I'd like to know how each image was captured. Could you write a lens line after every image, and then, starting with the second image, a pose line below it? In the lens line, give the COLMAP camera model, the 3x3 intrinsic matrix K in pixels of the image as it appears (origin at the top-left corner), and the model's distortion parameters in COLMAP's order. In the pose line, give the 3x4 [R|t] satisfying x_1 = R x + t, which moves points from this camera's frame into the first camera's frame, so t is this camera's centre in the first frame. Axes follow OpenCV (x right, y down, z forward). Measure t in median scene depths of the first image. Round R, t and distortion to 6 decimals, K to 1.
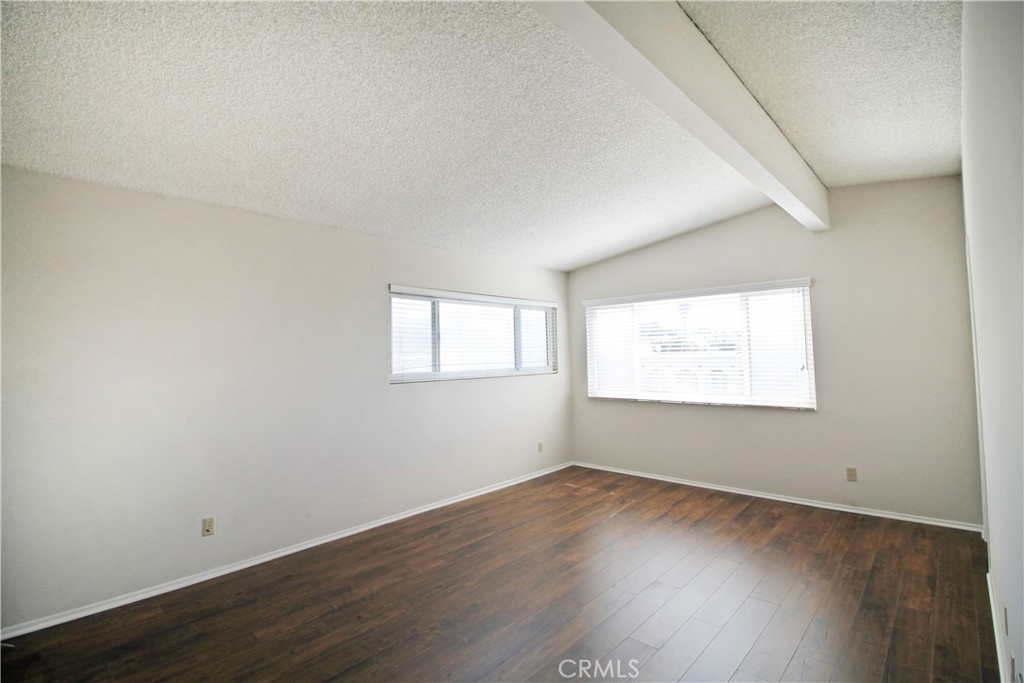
lens RADIAL K [[481.6, 0, 506.9], [0, 481.6, 343.6], [0, 0, 1]] dist [-0.002051, -0.000480]
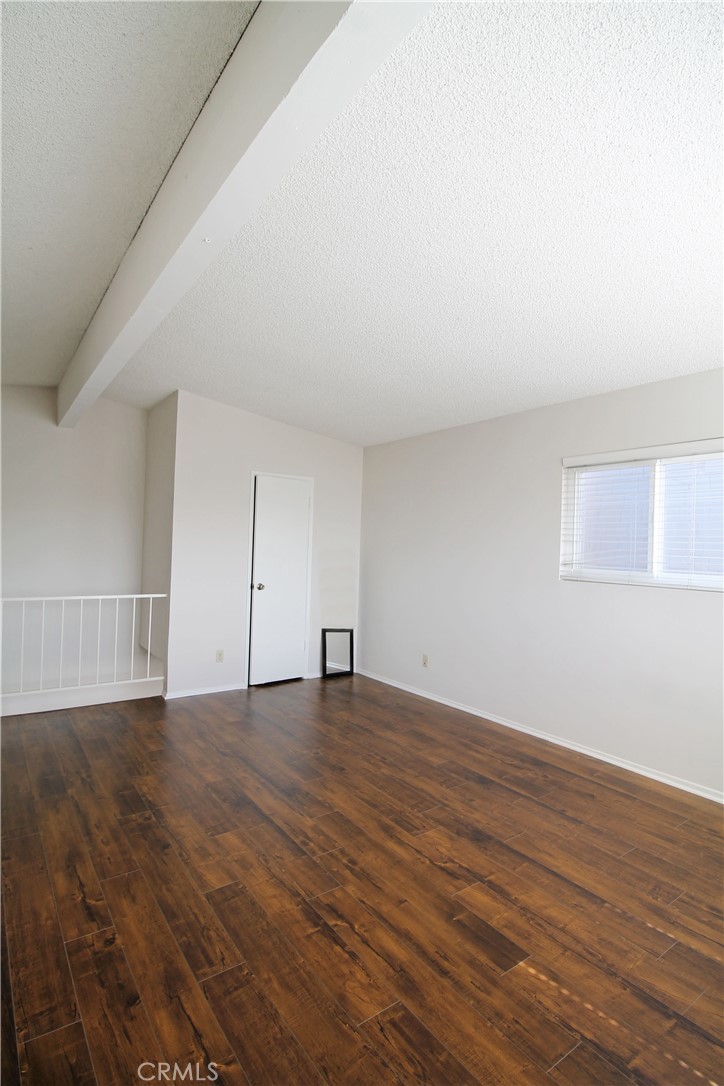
lens RADIAL K [[510.8, 0, 356.6], [0, 510.8, 542.4], [0, 0, 1]] dist [-0.002051, -0.000480]
pose [[-0.179585, -0.002432, -0.983740, 0.818946], [-0.007992, 0.999968, -0.001013, 0.027386], [0.983710, 0.007681, -0.179598, 0.957996]]
